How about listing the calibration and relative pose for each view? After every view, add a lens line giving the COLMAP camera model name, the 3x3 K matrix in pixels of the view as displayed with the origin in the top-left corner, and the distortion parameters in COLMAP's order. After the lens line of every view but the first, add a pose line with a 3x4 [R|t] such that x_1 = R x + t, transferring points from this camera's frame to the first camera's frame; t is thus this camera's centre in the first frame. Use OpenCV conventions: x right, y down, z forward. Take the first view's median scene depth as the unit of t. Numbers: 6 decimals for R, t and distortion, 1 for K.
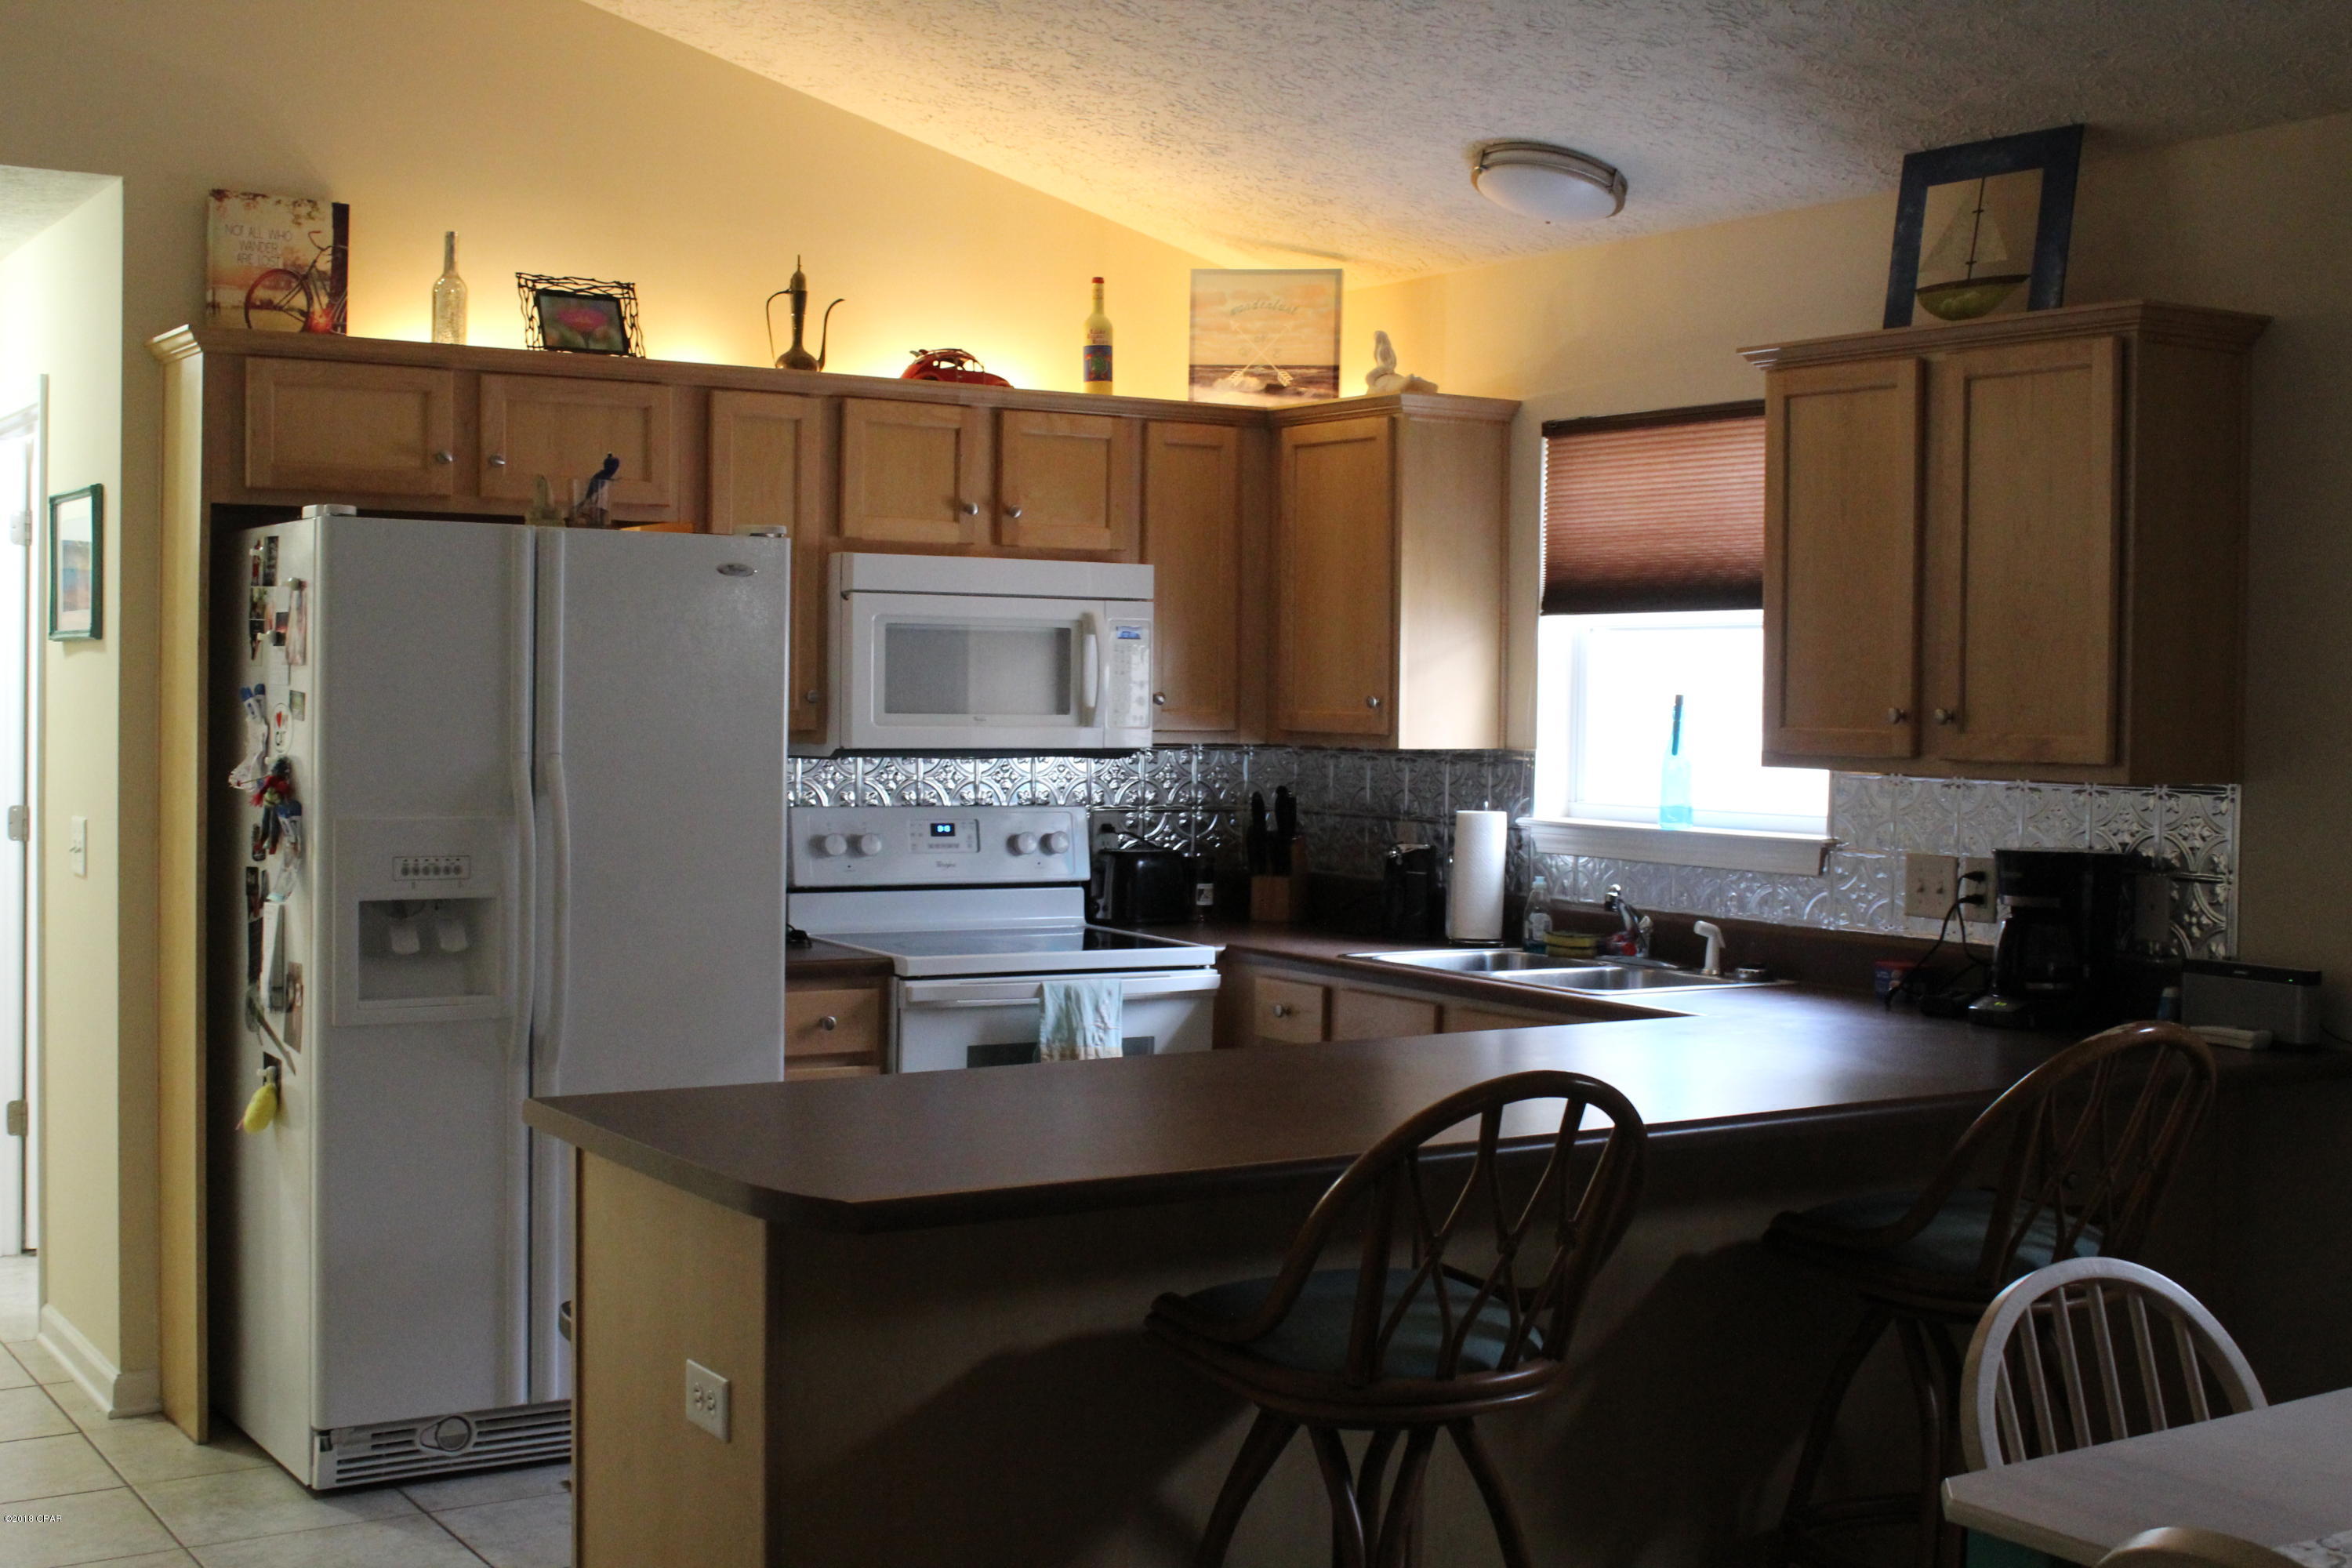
lens RADIAL K [[2792.7, 0, 1176.0], [0, 2792.7, 784.0], [0, 0, 1]] dist [-0.007888, 0.002898]
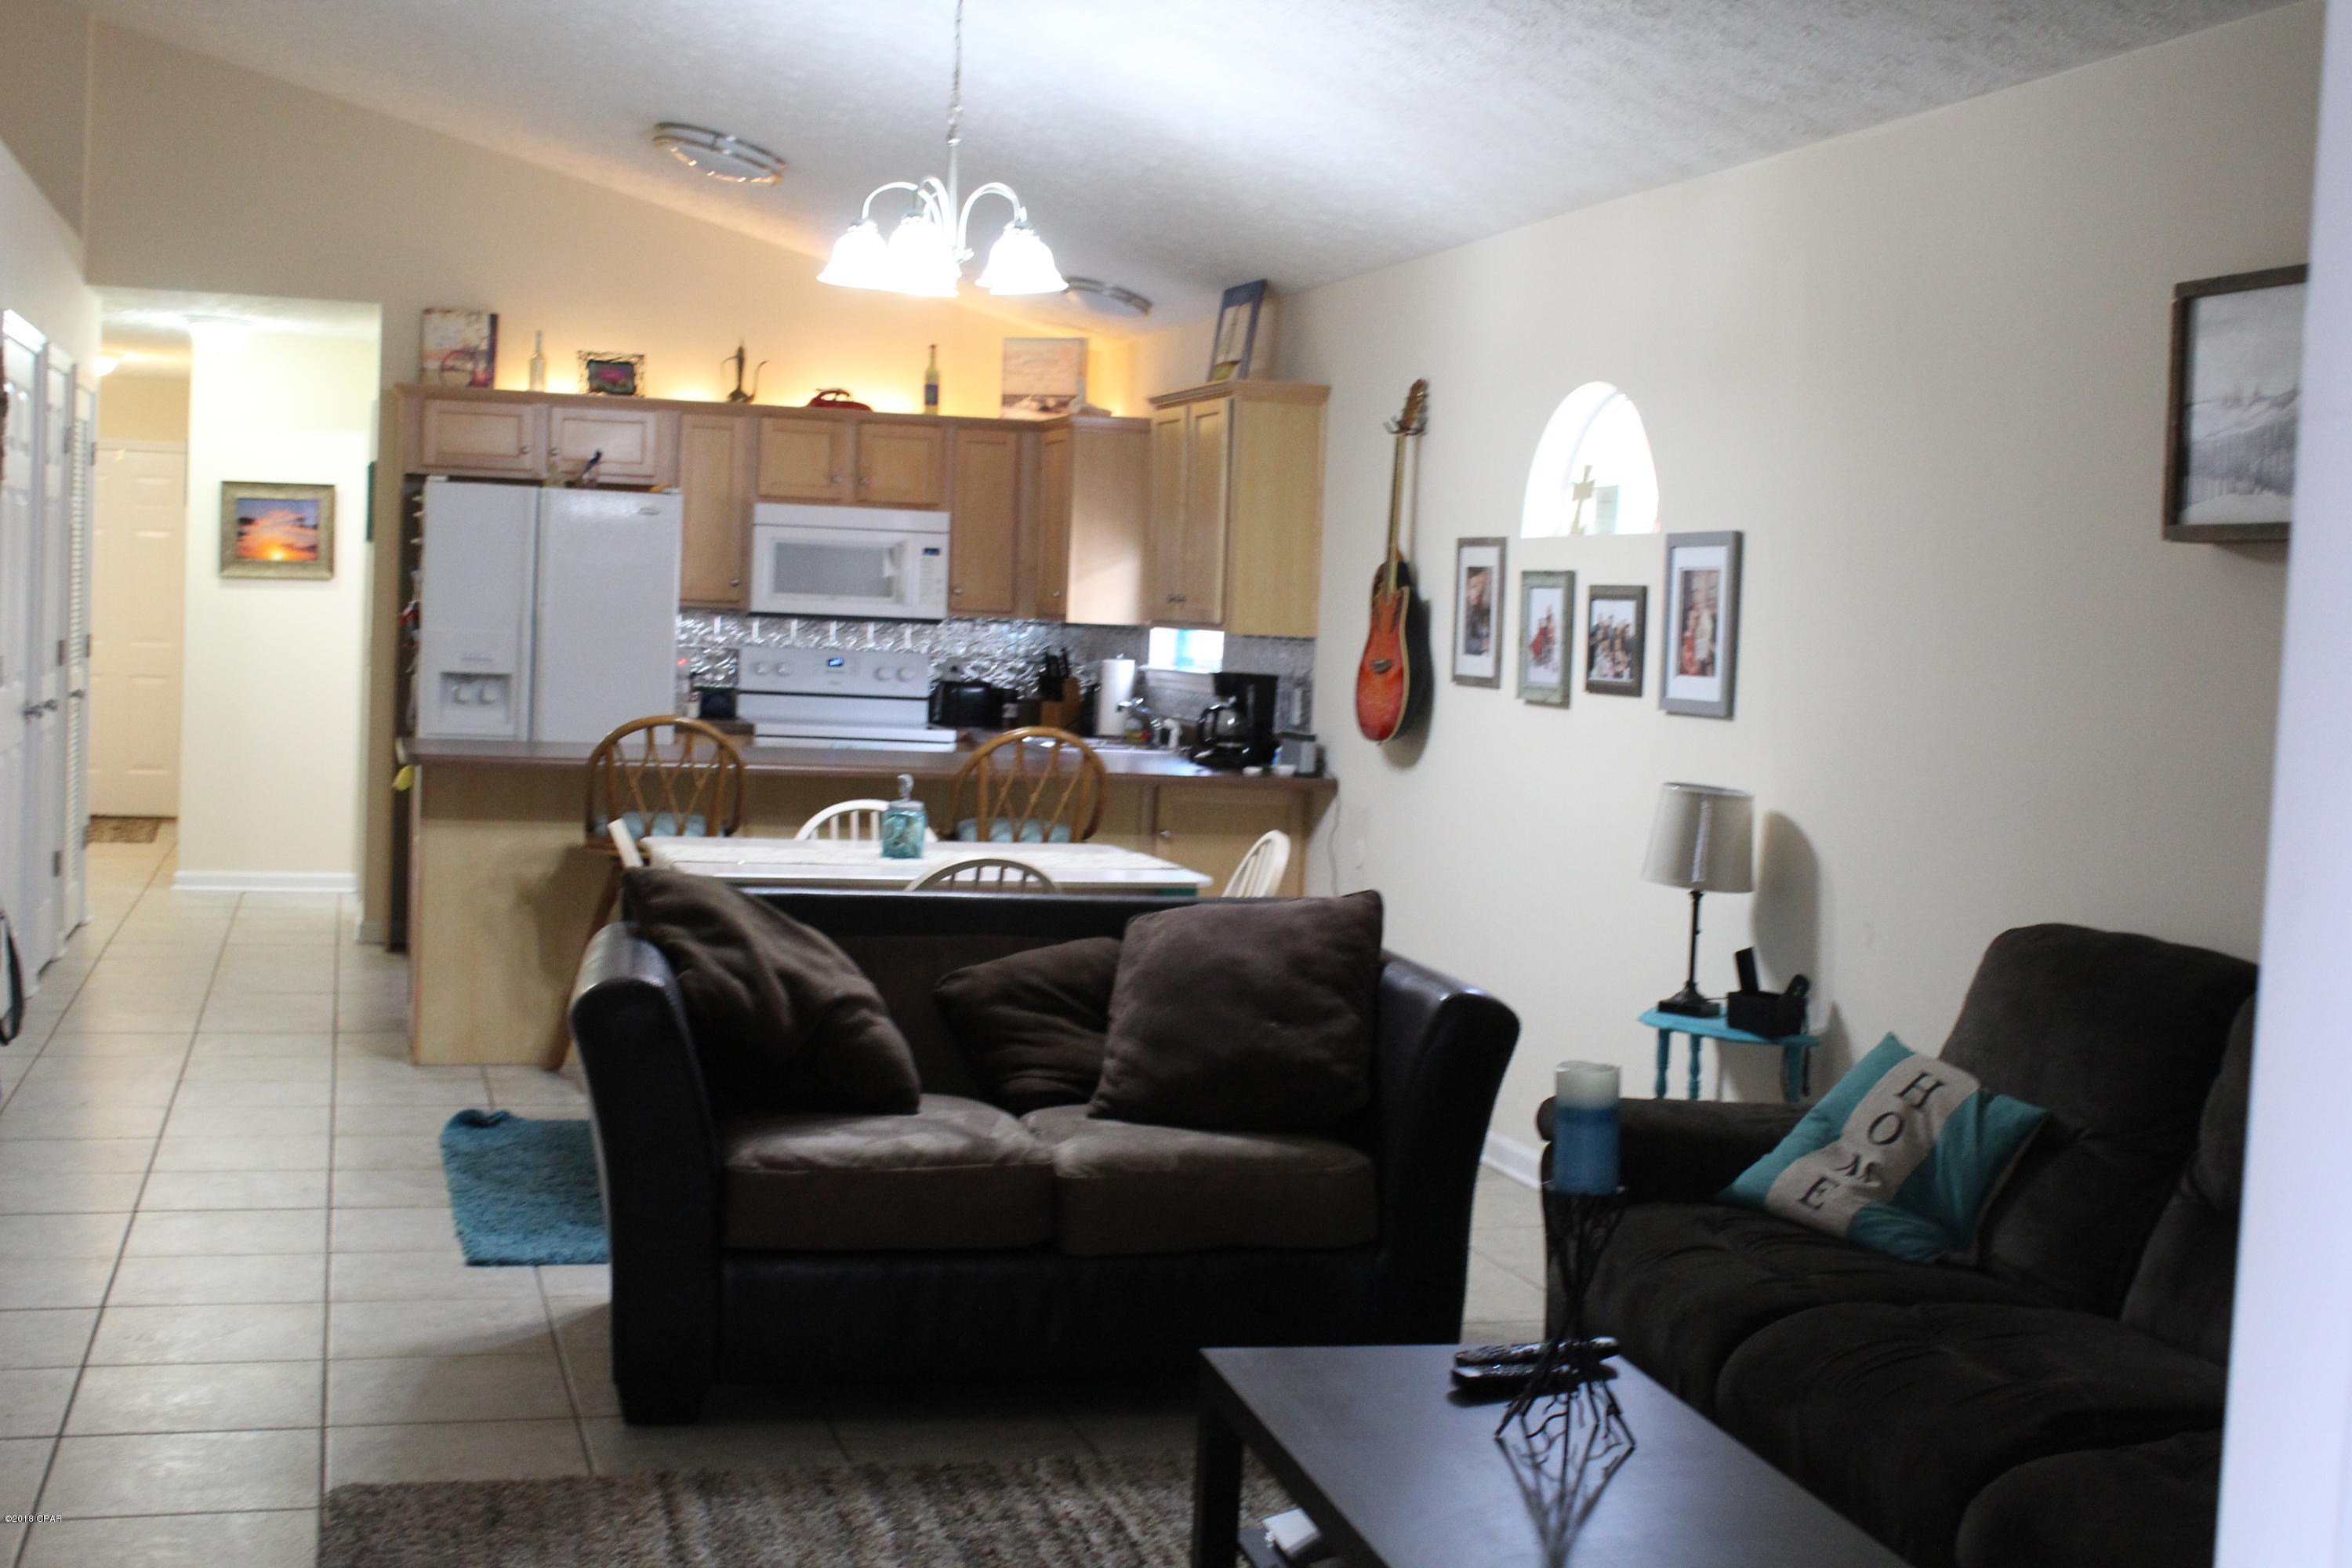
lens RADIAL K [[2959.6, 0, 1176.0], [0, 2959.6, 784.0], [0, 0, 1]] dist [0.081697, -0.001364]
pose [[0.953132, 0.039943, -0.299907, 0.706146], [-0.036816, 0.999193, 0.016072, 0.056759], [0.300307, -0.004277, 0.953833, -0.733665]]
